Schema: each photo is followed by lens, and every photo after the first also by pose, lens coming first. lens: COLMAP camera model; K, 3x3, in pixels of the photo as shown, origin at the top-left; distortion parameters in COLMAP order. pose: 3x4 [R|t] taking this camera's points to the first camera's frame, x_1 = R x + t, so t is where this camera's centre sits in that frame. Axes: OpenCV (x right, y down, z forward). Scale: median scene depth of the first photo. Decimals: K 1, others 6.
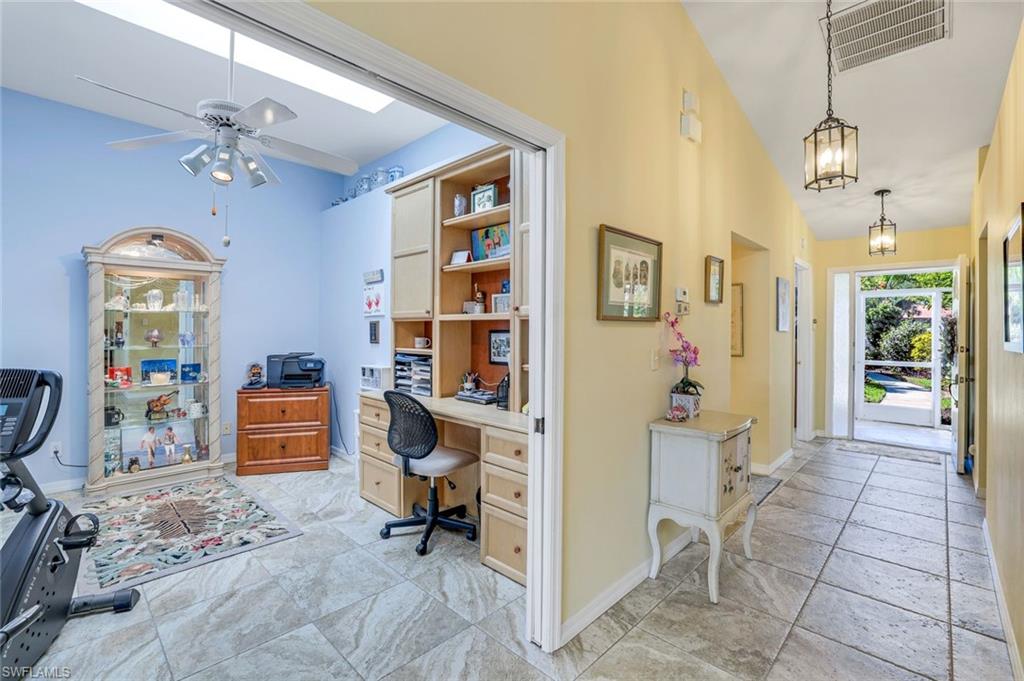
lens RADIAL K [[447.3, 0, 499.6], [0, 447.3, 327.8], [0, 0, 1]] dist [-0.036135, 0.011545]
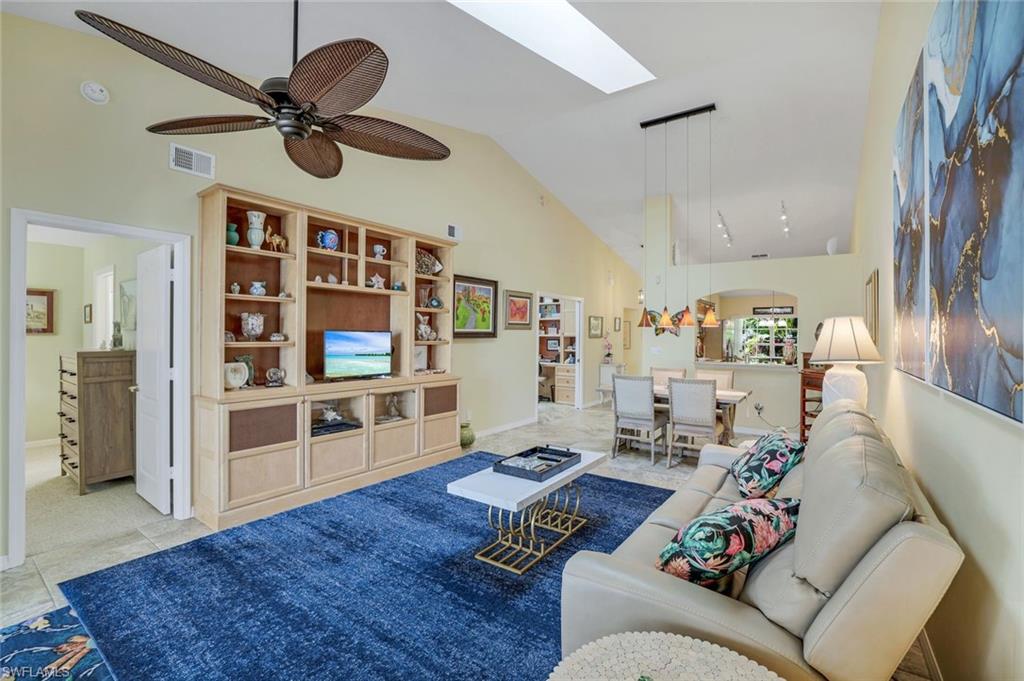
lens RADIAL K [[447.3, 0, 503.6], [0, 447.3, 333.8], [0, 0, 1]] dist [-0.036135, 0.011545]
pose [[0.988782, 0.000356, 0.149366, -0.760389], [-0.001205, 0.999984, 0.005597, -0.047899], [-0.149361, -0.005714, 0.988766, -1.927276]]
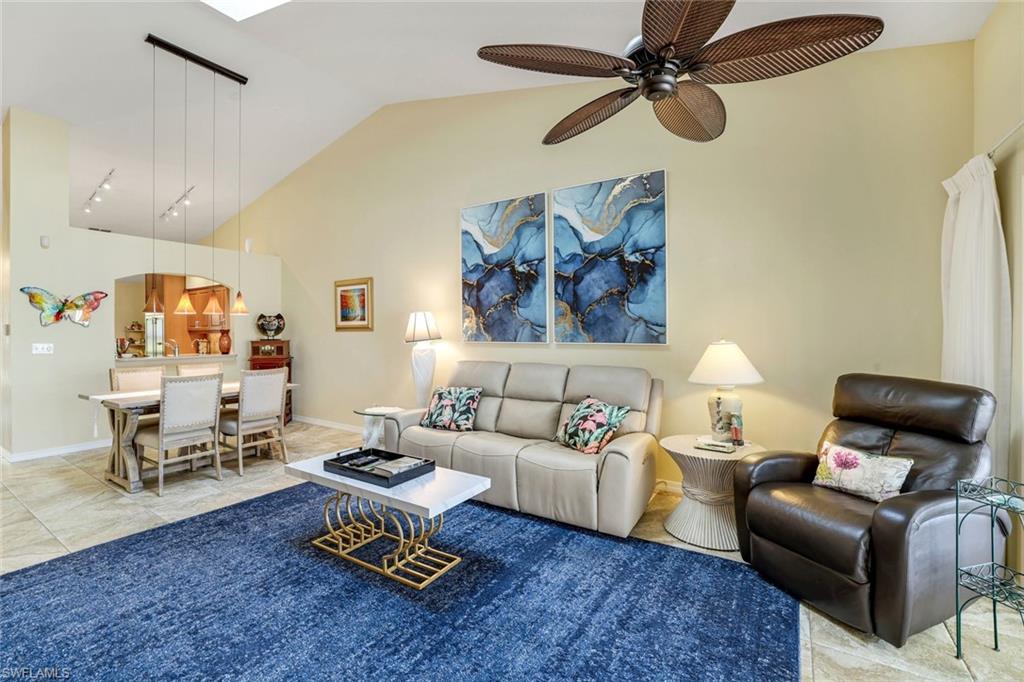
lens RADIAL K [[447.3, 0, 508.6], [0, 447.3, 331.9], [0, 0, 1]] dist [-0.036135, 0.011545]
pose [[-0.201827, -0.009464, 0.979376, -1.385665], [-0.003553, 0.999954, 0.008931, -0.026273], [-0.979415, -0.001678, -0.201851, -1.086810]]
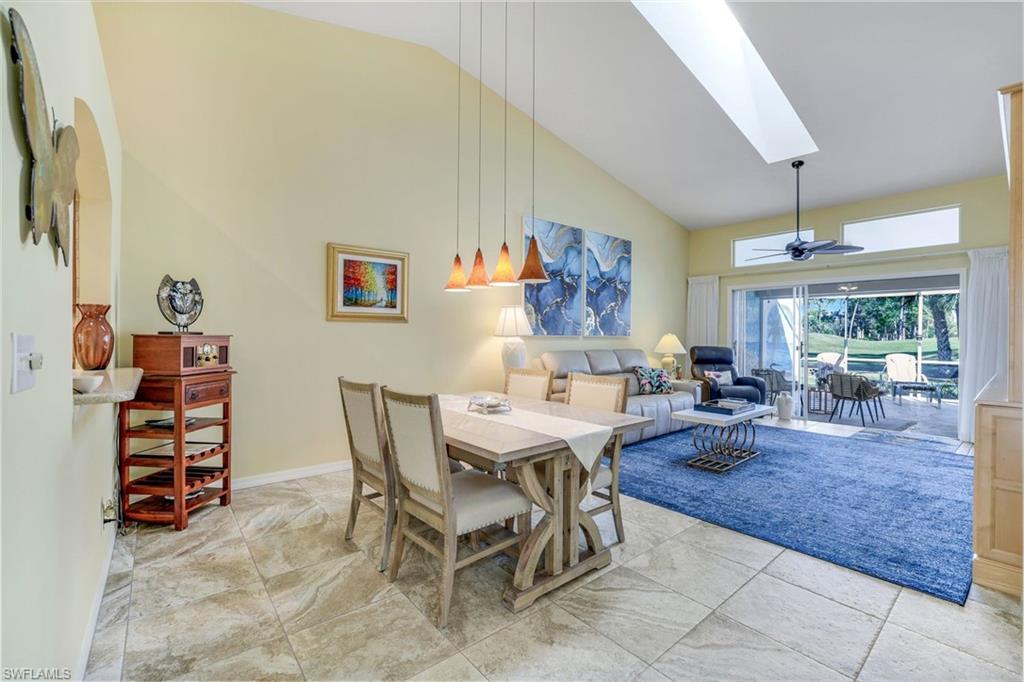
lens RADIAL K [[447.3, 0, 506.3], [0, 447.3, 336.6], [0, 0, 1]] dist [-0.036135, 0.011545]
pose [[-0.996399, -0.016705, 0.083121, -0.003657], [-0.016947, 0.999854, -0.002201, 0.026559], [-0.083072, -0.003602, -0.996537, 0.361907]]
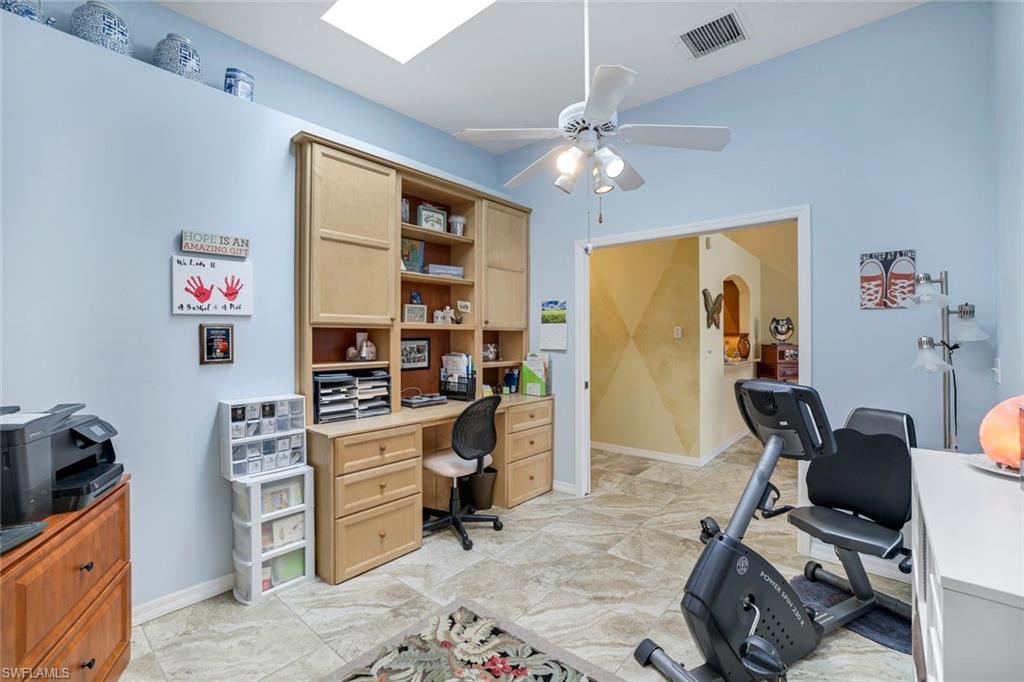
lens RADIAL K [[447.3, 0, 498.6], [0, 447.3, 335.8], [0, 0, 1]] dist [-0.036135, 0.011545]
pose [[-0.062363, 0.000681, 0.998053, -1.054421], [-0.002563, 0.999996, -0.000842, -0.000553], [-0.998050, -0.002610, -0.062361, 0.839657]]
